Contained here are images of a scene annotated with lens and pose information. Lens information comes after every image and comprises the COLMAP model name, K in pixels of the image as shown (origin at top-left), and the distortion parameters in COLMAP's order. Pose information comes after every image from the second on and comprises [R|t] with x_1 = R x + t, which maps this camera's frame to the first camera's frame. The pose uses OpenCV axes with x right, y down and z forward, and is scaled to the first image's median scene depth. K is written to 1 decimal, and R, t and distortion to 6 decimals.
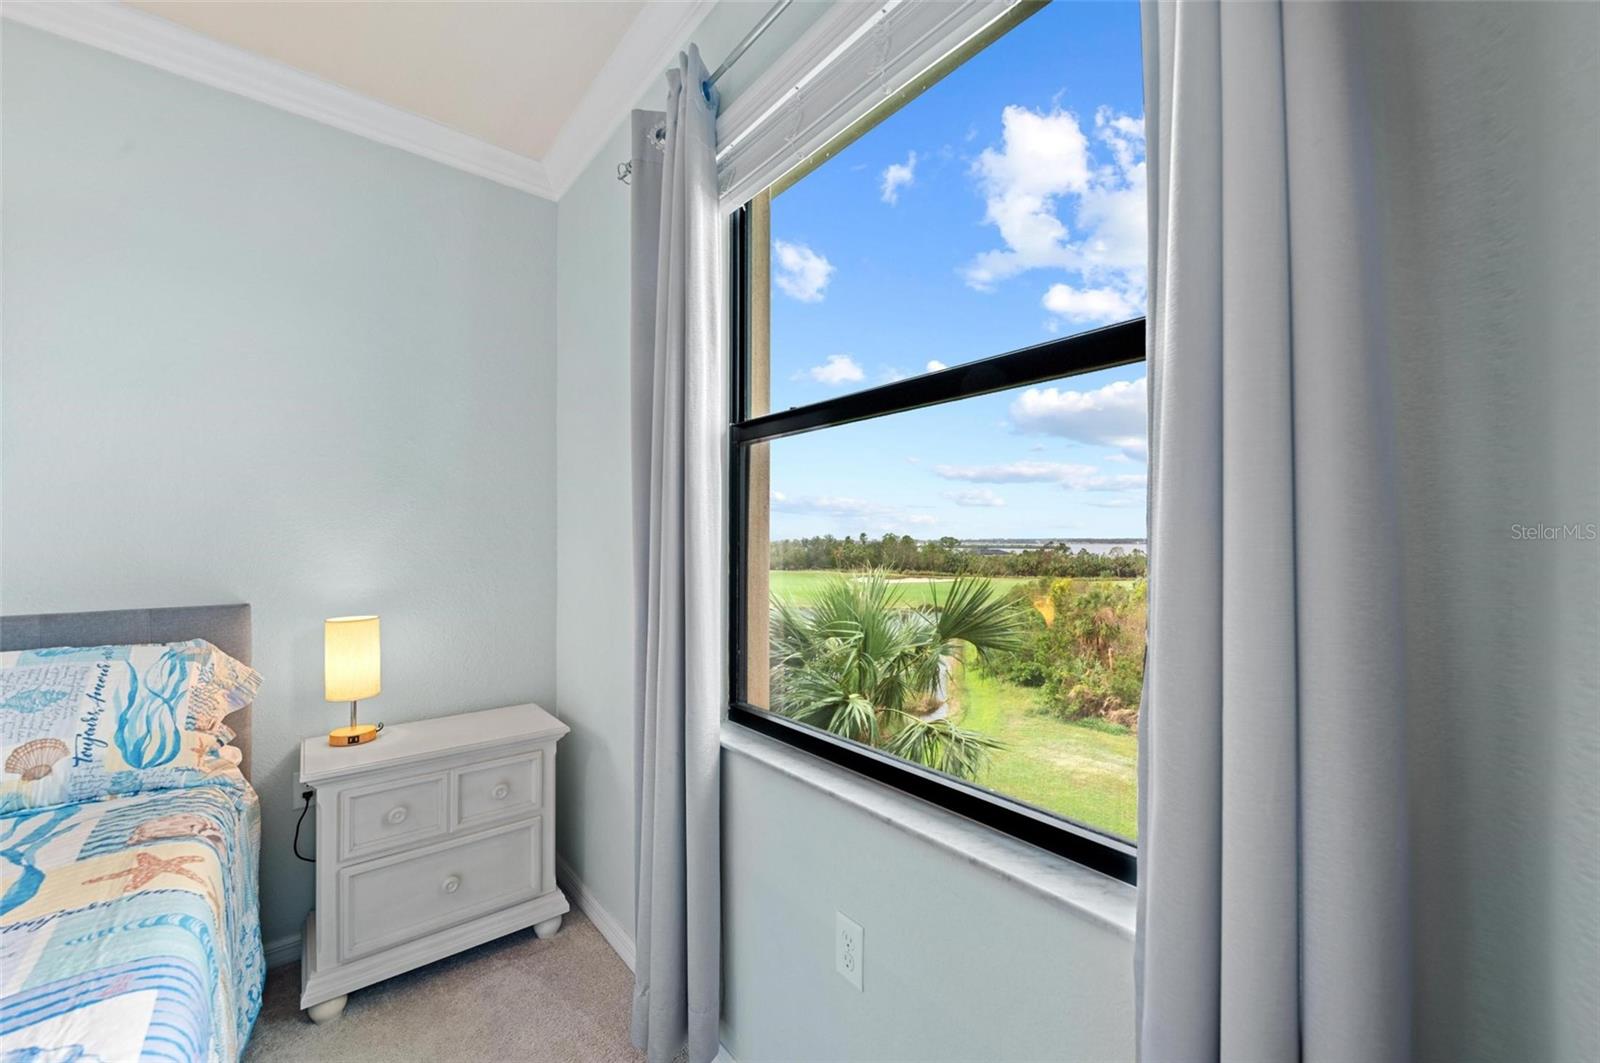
lens RADIAL K [[625.5, 0, 802.5], [0, 625.5, 536.6], [0, 0, 1]] dist [0.013468, -0.005470]
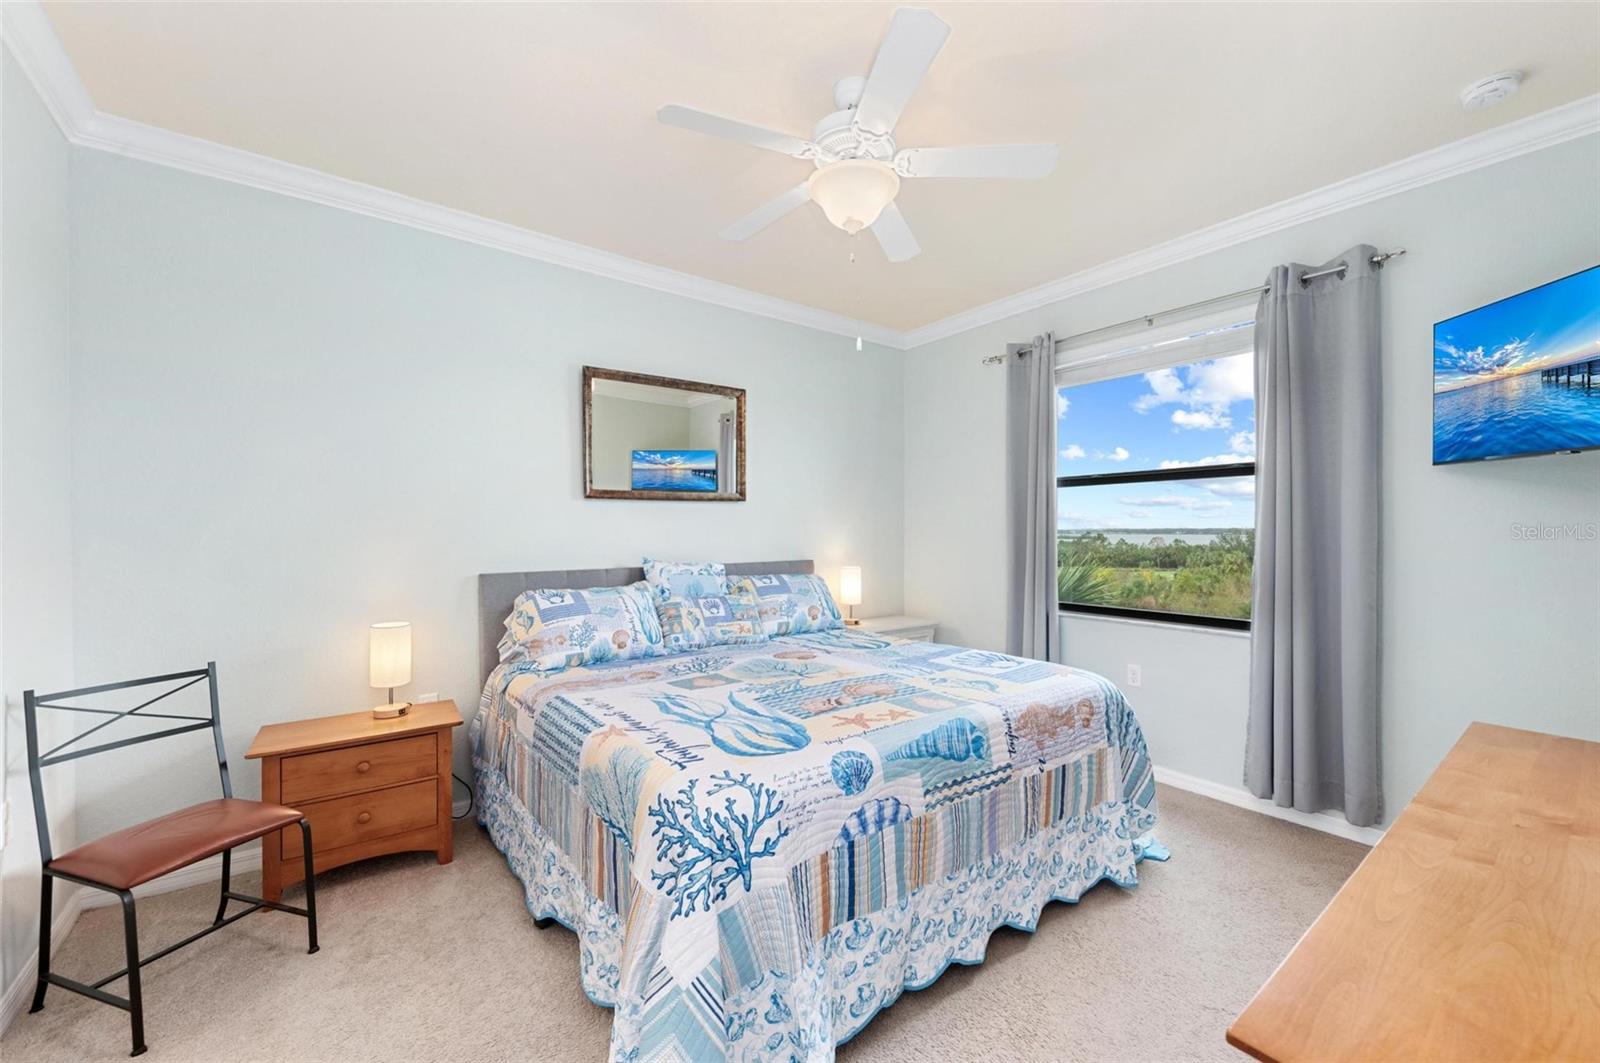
lens RADIAL K [[623.2, 0, 800.0], [0, 623.2, 531.5], [0, 0, 1]] dist [-0.001241, -0.000590]
pose [[0.998472, -0.003008, -0.055171, -0.990889], [0.003354, 0.999975, 0.006171, -0.006852], [0.055151, -0.006347, 0.998458, -1.449180]]
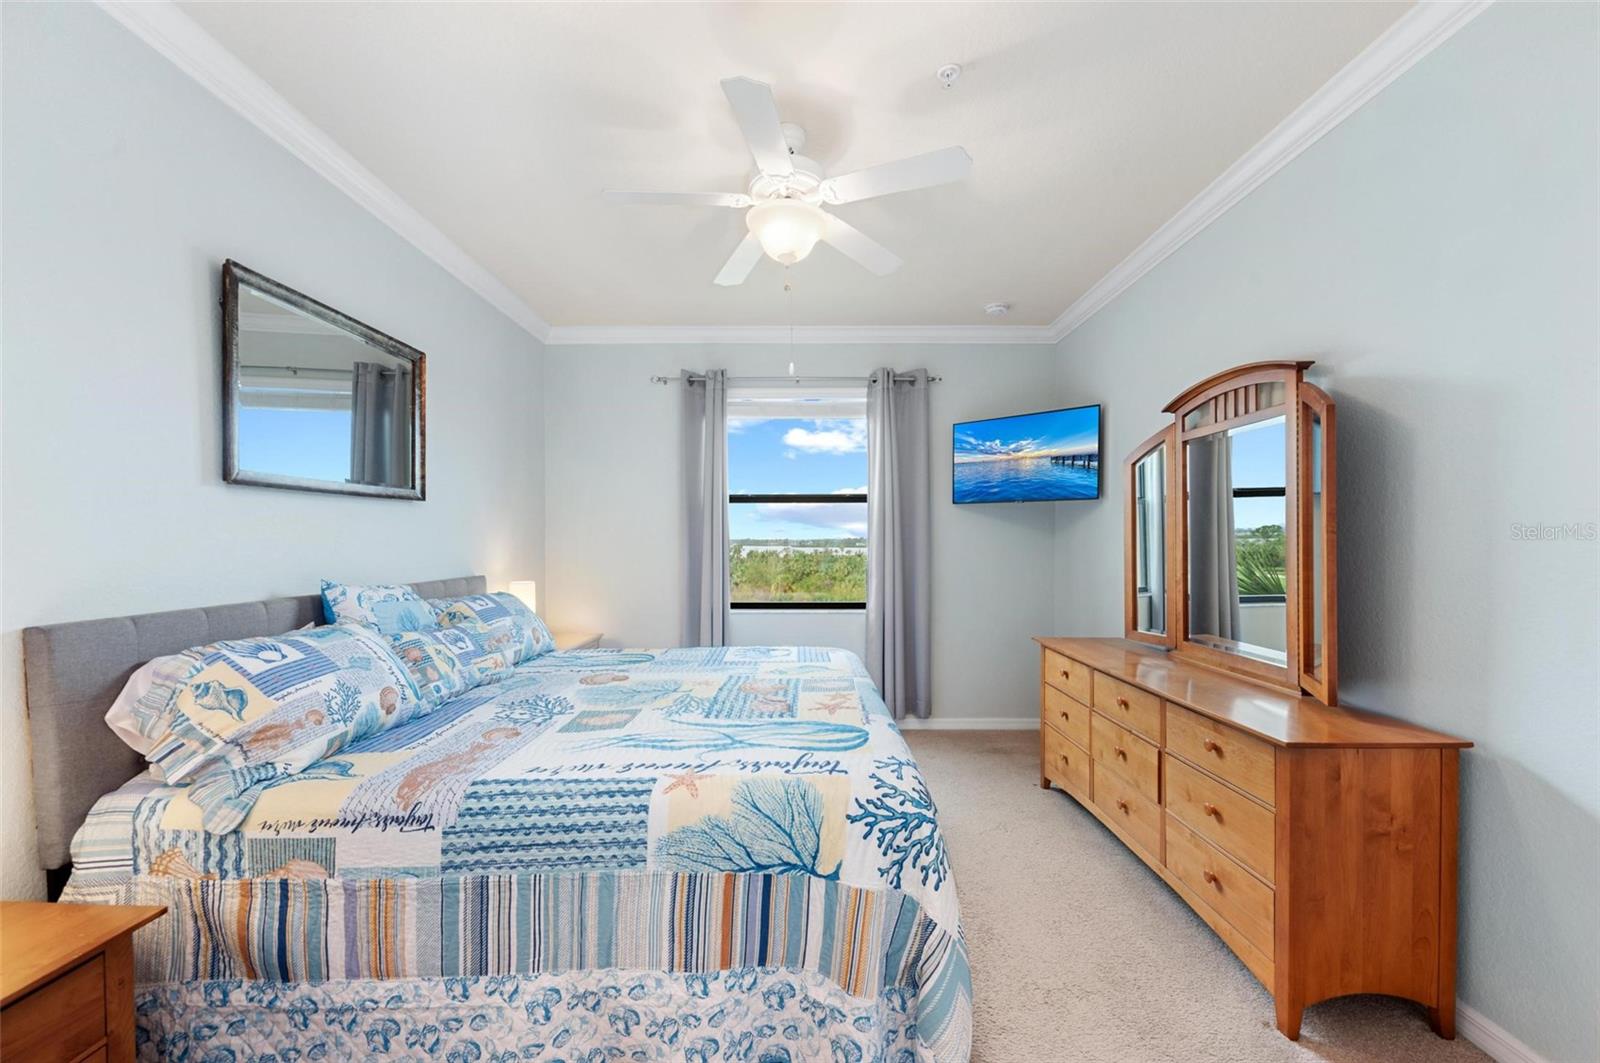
lens RADIAL K [[625.5, 0, 802.5], [0, 625.5, 536.6], [0, 0, 1]] dist [0.013468, -0.005470]
pose [[0.646589, 0.002522, 0.762834, -2.057648], [-0.002571, 0.999996, -0.001126, -0.006147], [-0.762834, -0.001233, 0.646593, -1.077641]]
